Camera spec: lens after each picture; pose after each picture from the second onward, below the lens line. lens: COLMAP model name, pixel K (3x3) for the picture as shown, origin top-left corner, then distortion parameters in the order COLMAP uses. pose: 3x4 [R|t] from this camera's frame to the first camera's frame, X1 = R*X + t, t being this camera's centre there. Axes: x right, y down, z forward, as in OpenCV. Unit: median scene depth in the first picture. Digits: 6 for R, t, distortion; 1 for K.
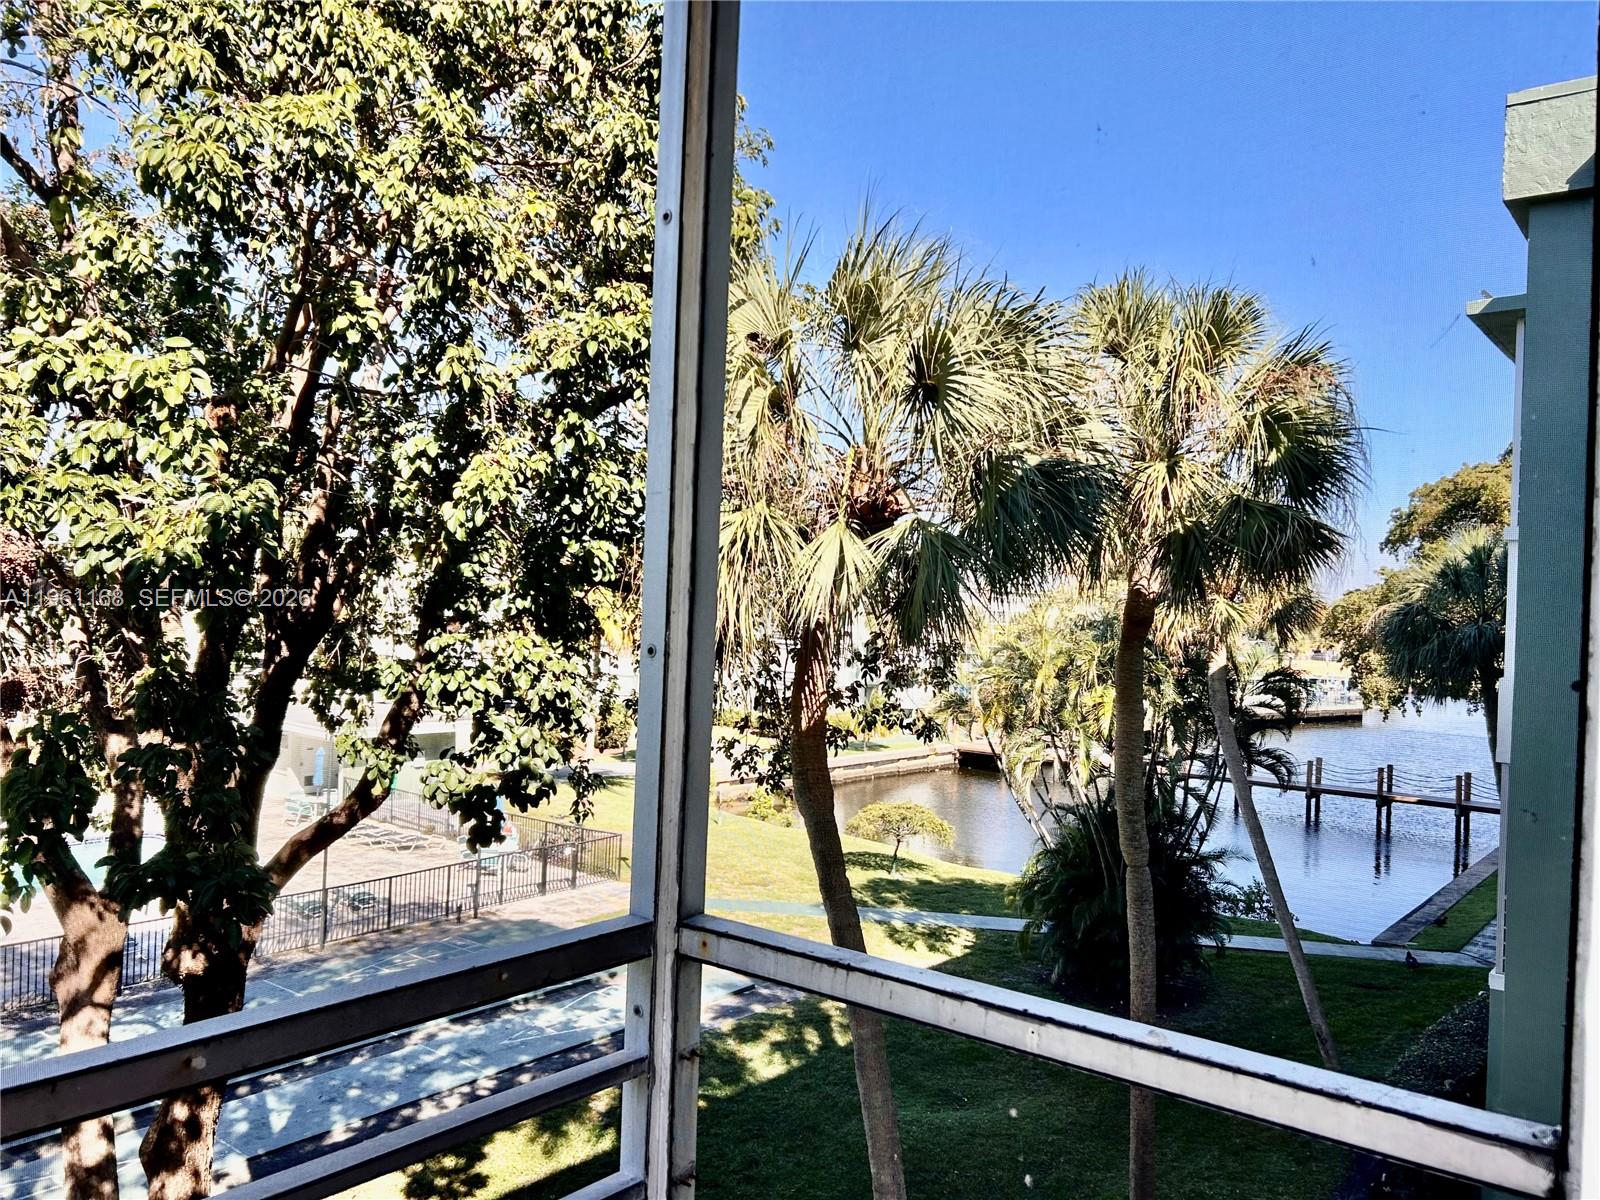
lens RADIAL K [[1213.0, 0, 799.7], [0, 1213.0, 624.5], [0, 0, 1]] dist [0.030383, -0.003194]
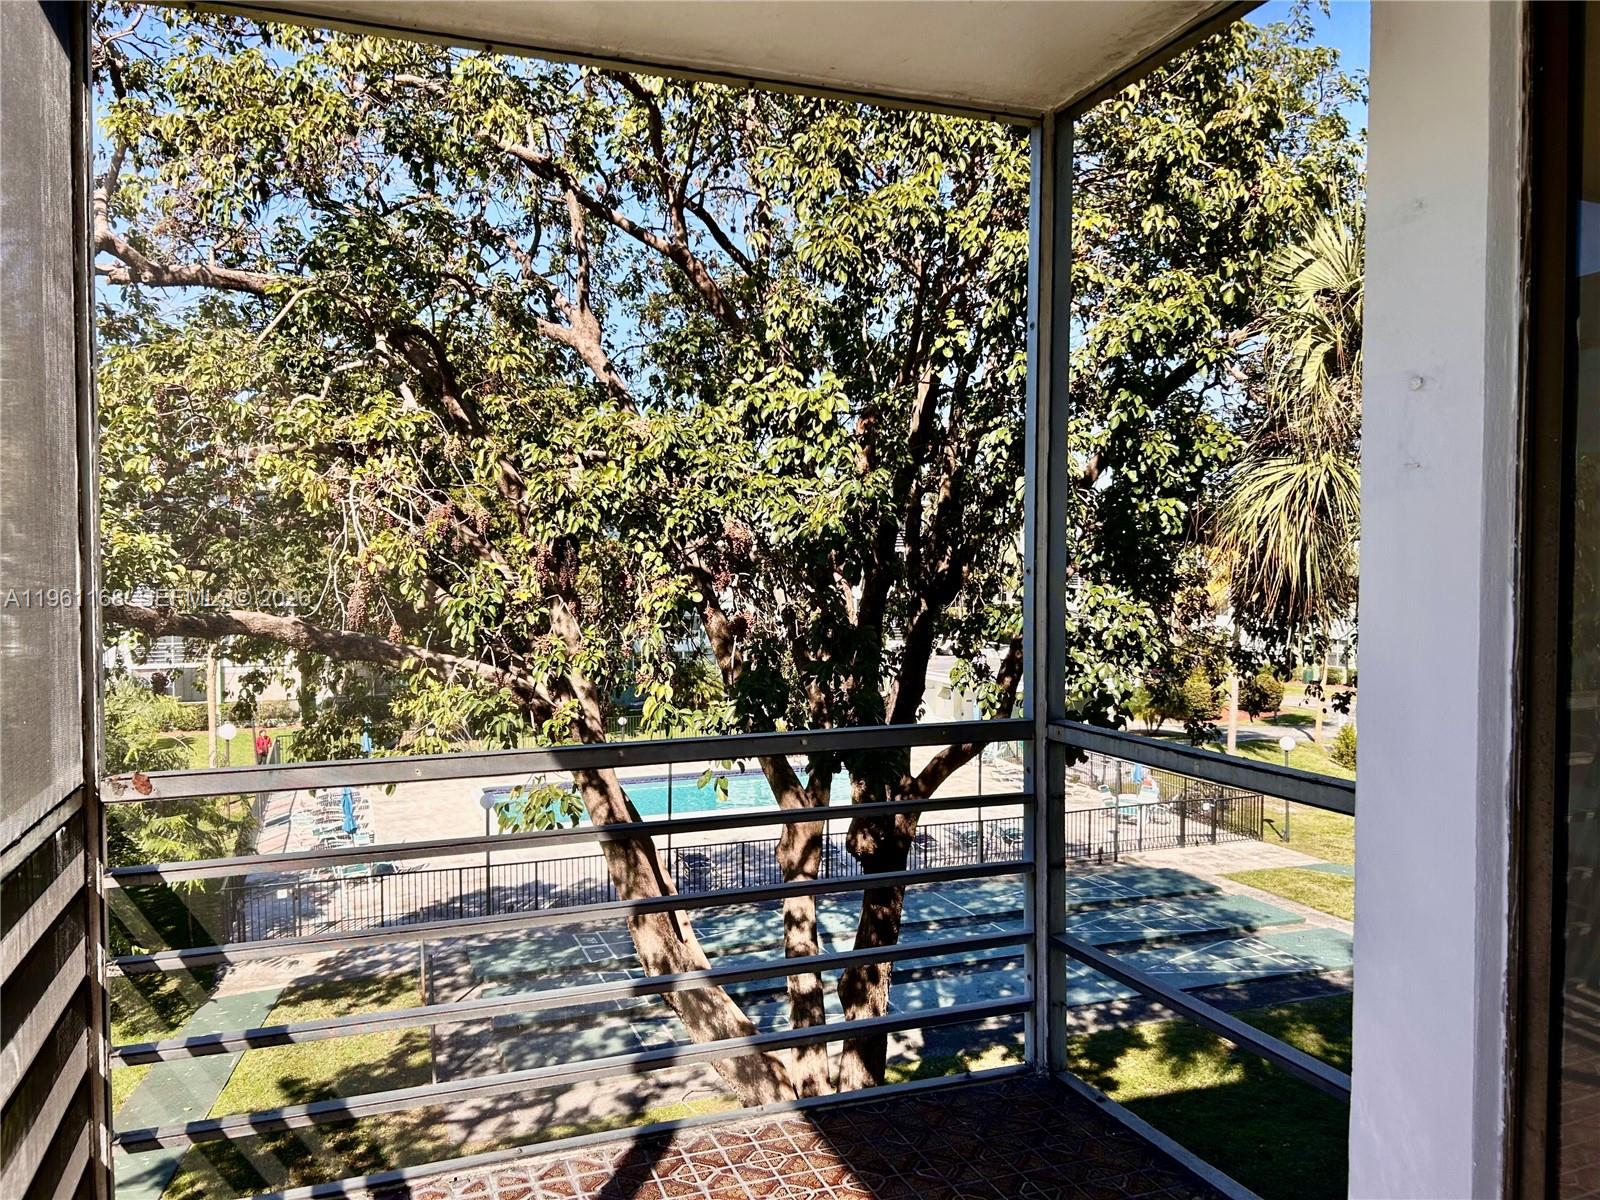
lens RADIAL K [[1213.0, 0, 799.7], [0, 1213.0, 624.5], [0, 0, 1]] dist [0.030383, -0.003194]
pose [[0.859173, -0.014515, -0.511480, 0.136383], [0.026016, 0.999544, 0.015335, 0.024627], [0.511024, -0.026482, 0.859159, -0.173830]]
